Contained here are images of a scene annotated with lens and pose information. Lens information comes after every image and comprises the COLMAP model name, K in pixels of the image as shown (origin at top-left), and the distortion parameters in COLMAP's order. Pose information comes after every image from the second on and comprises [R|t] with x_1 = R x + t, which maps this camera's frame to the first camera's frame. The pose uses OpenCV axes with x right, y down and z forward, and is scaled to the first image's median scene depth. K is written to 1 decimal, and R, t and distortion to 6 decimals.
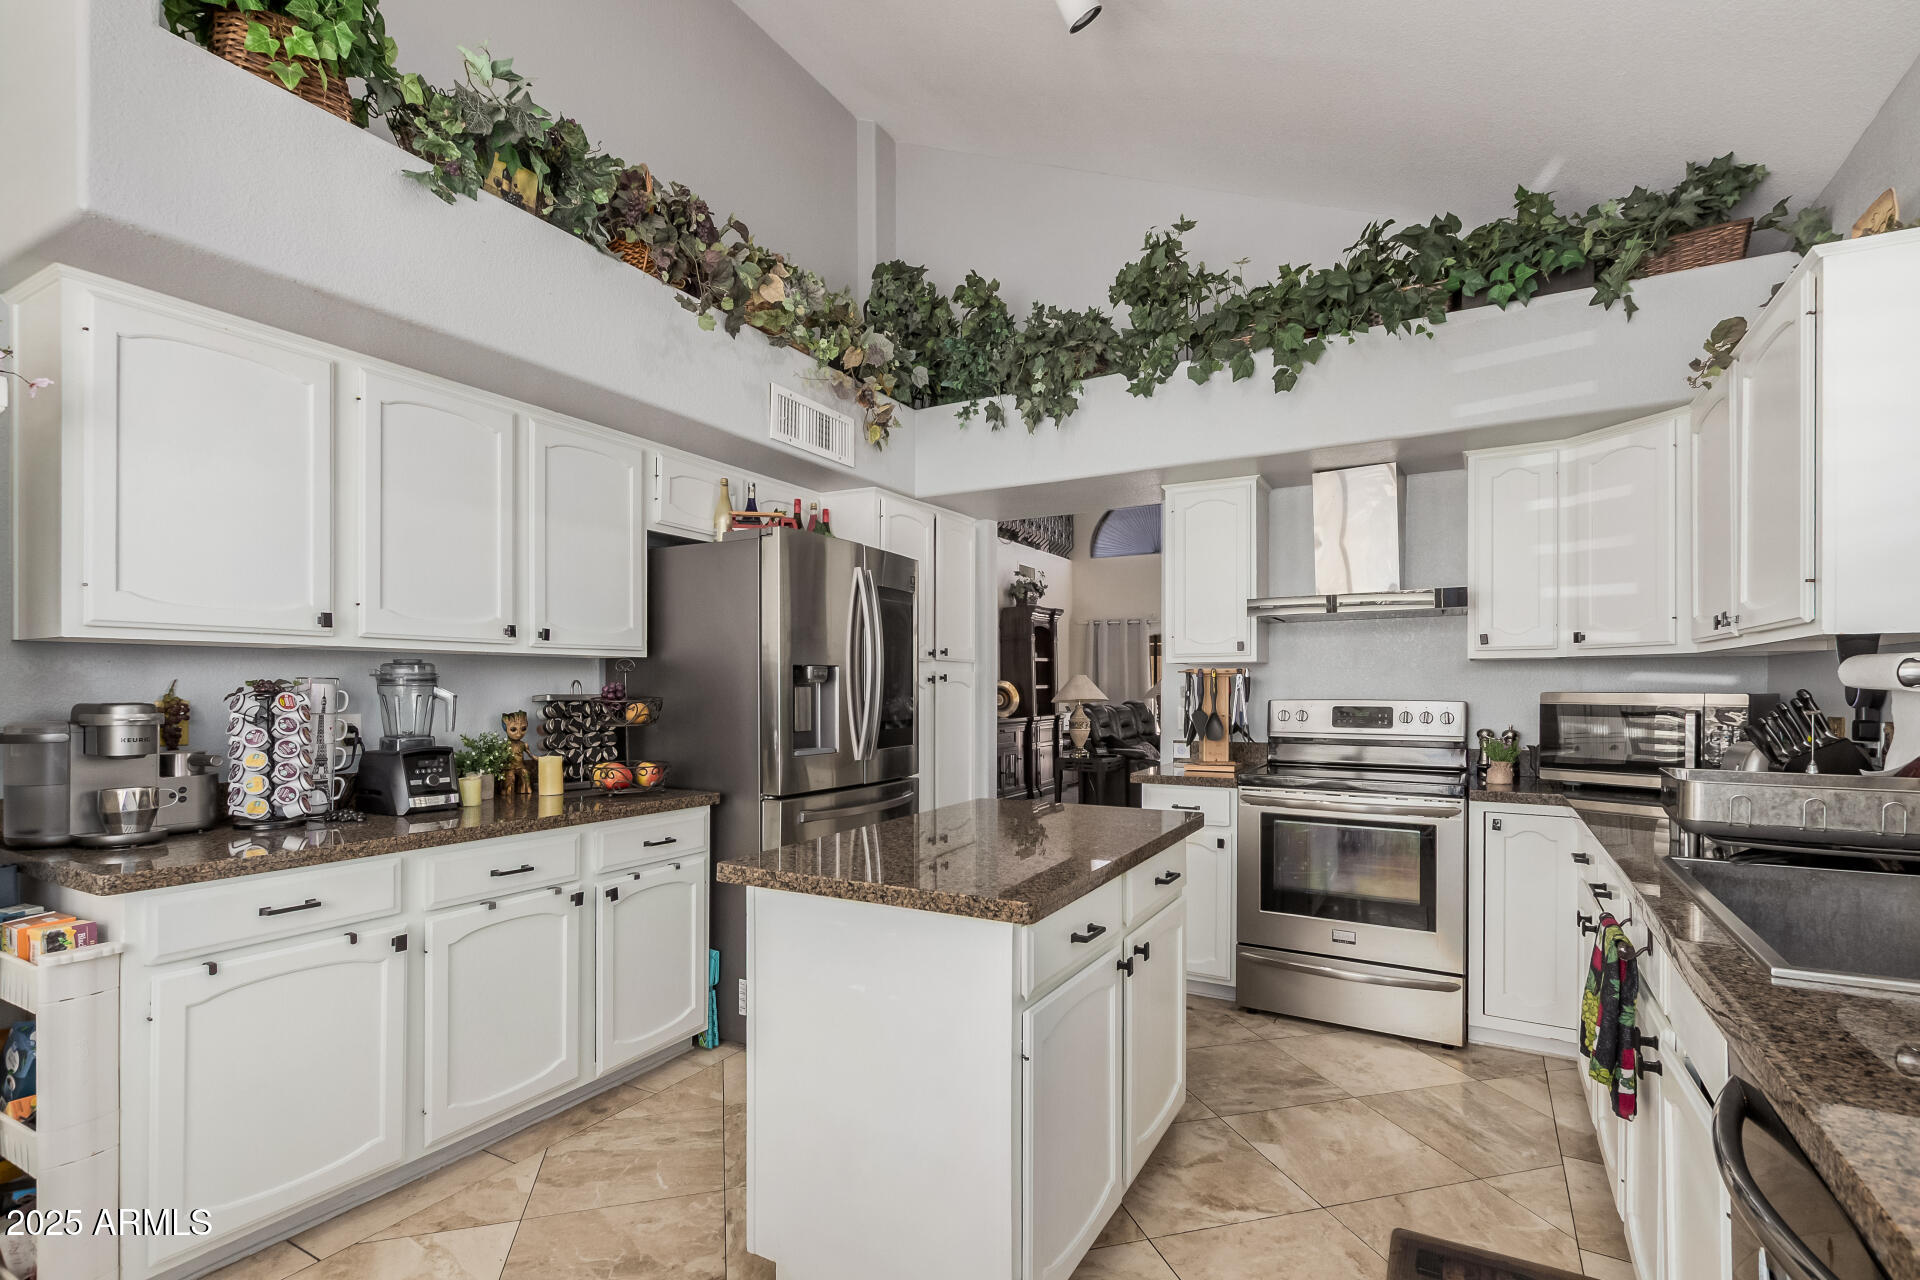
lens RADIAL K [[902.3, 0, 958.9], [0, 902.3, 686.5], [0, 0, 1]] dist [-0.000558, -0.000225]
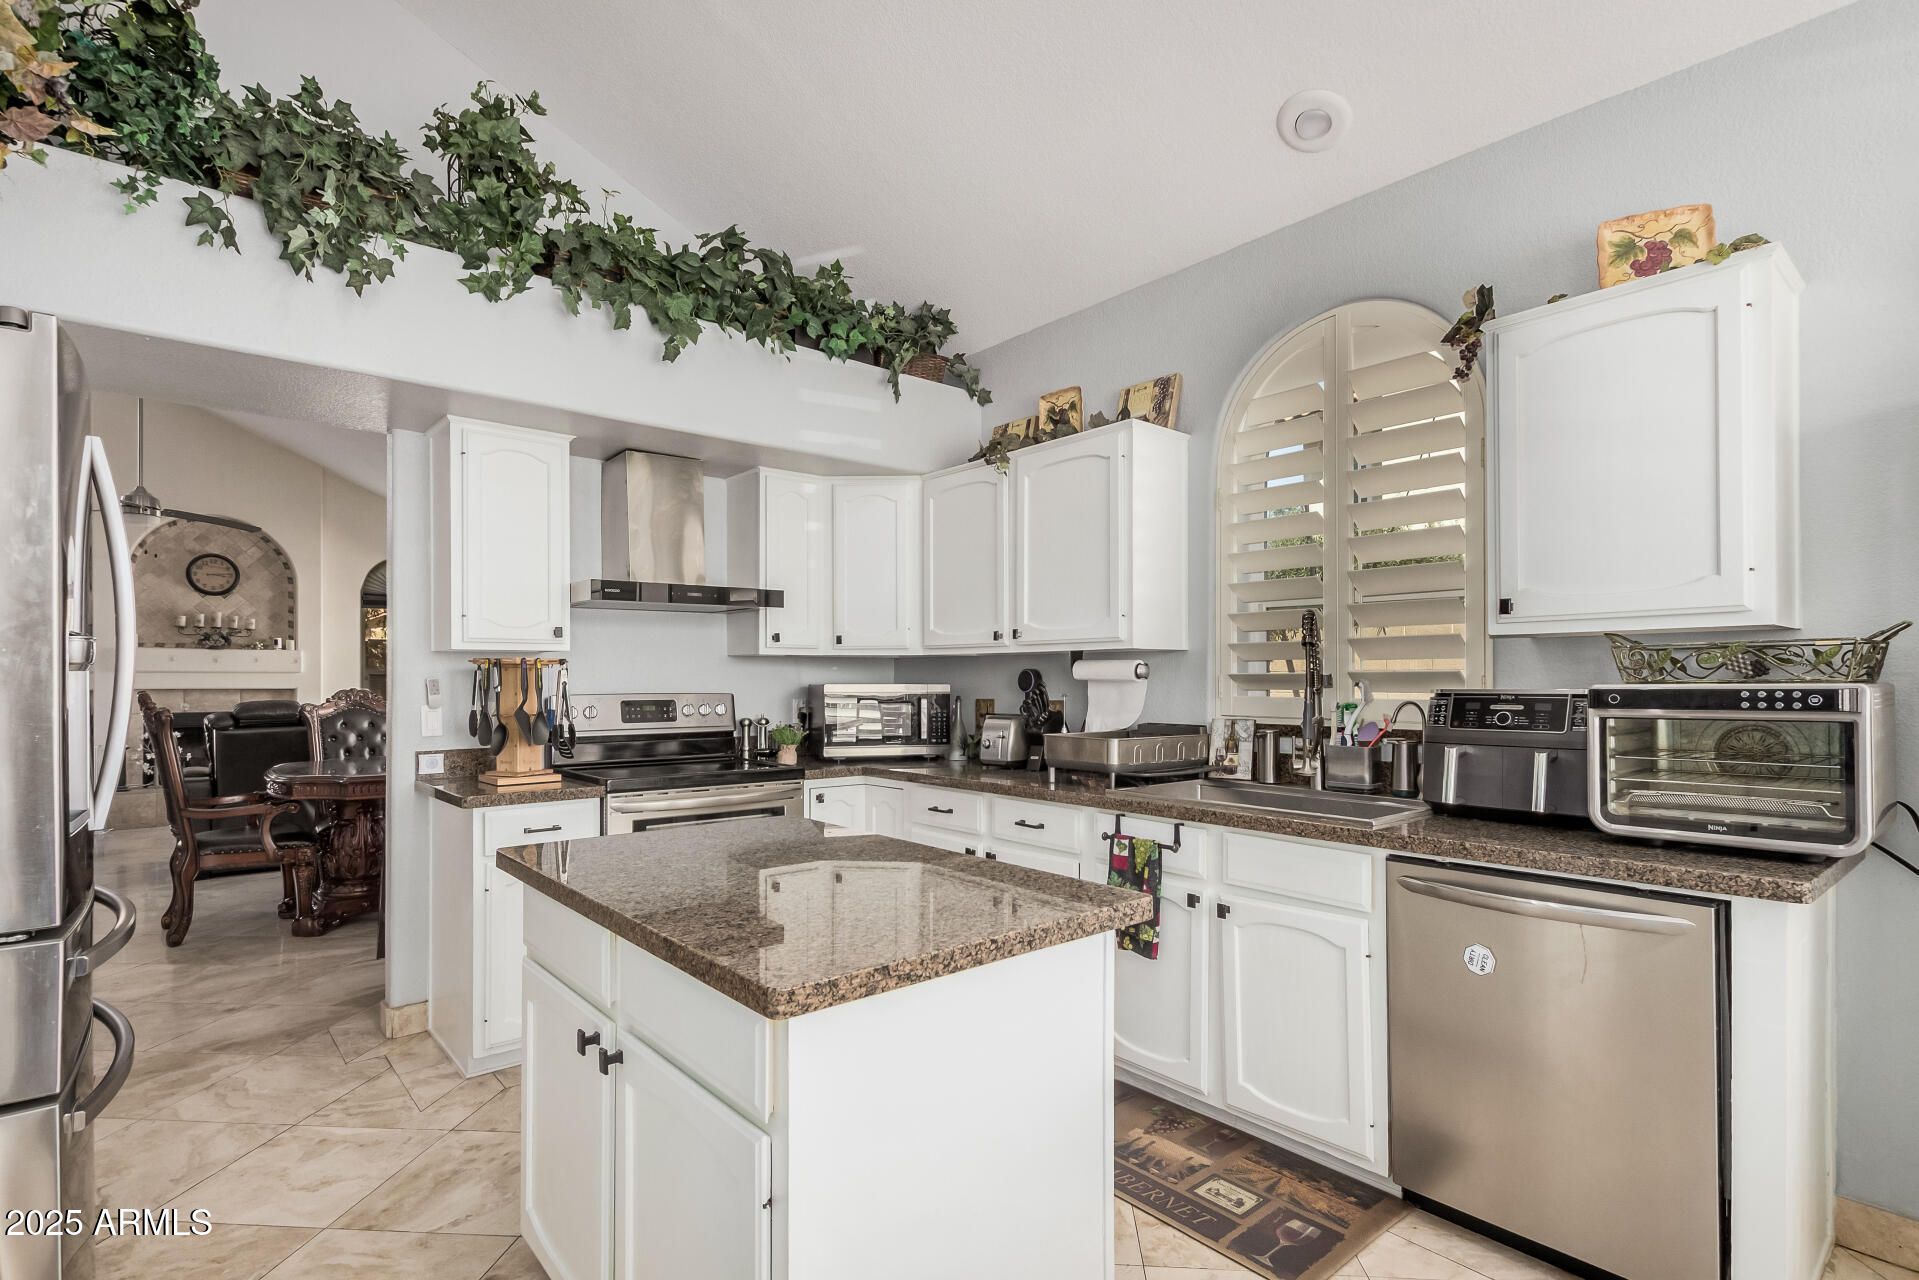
lens RADIAL K [[928.6, 0, 966.0], [0, 928.6, 685.5], [0, 0, 1]] dist [-0.003937, -0.000511]
pose [[0.330537, -0.005693, 0.943776, -0.400819], [0.000969, 0.999983, 0.005693, 0.001009], [-0.943792, -0.000967, 0.330537, 0.359611]]
